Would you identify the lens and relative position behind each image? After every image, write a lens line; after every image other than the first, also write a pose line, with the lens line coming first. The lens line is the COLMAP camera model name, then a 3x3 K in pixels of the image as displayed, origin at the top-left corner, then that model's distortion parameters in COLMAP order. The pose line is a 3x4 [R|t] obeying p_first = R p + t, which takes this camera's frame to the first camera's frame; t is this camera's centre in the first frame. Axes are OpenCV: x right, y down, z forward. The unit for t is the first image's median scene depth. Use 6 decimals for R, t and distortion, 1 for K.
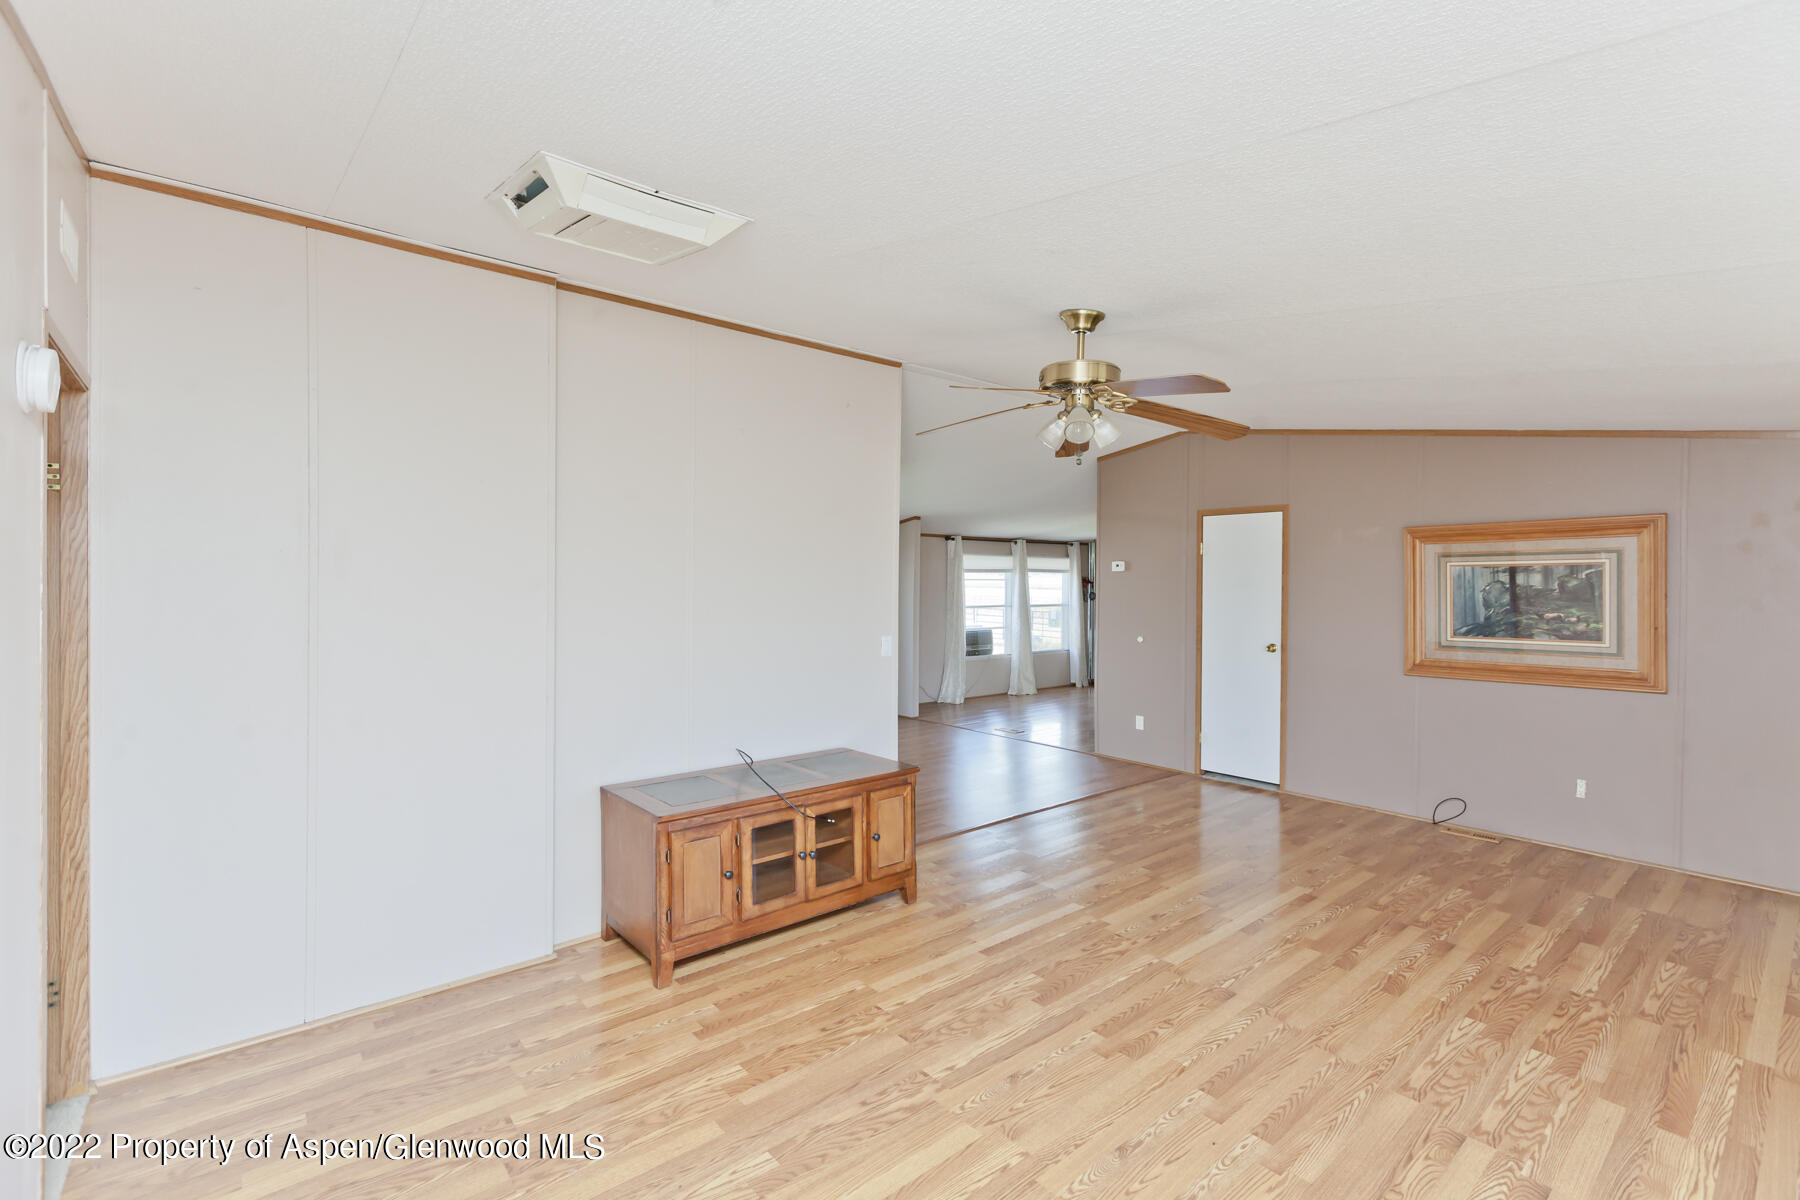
lens RADIAL K [[793.6, 0, 900.1], [0, 793.6, 592.4], [0, 0, 1]] dist [-0.000876, -0.000604]
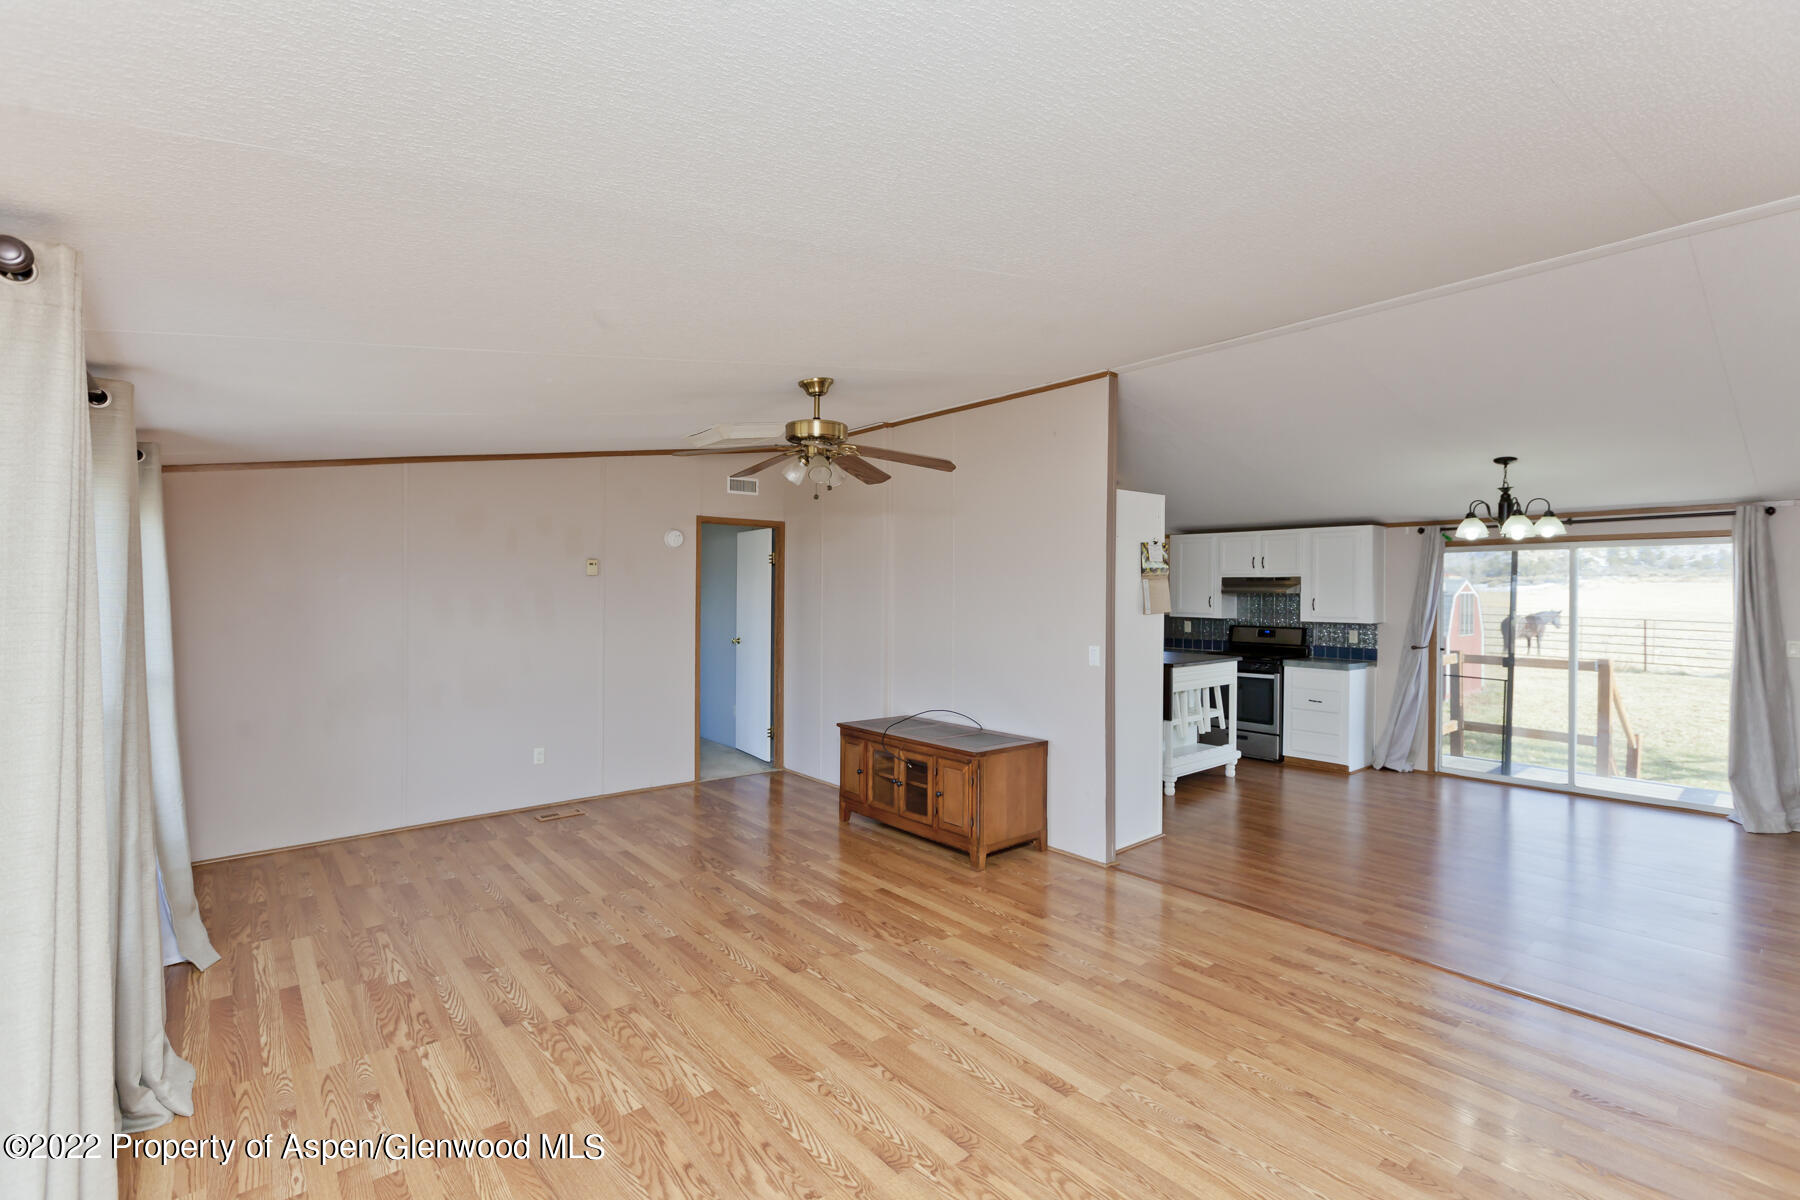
lens RADIAL K [[793.6, 0, 900.1], [0, 793.6, 592.4], [0, 0, 1]] dist [-0.000876, -0.000604]
pose [[0.011659, -0.005745, -0.999916, 1.448200], [-0.016340, 0.999849, -0.005936, -0.002882], [0.999799, 0.016408, 0.011564, 1.083897]]
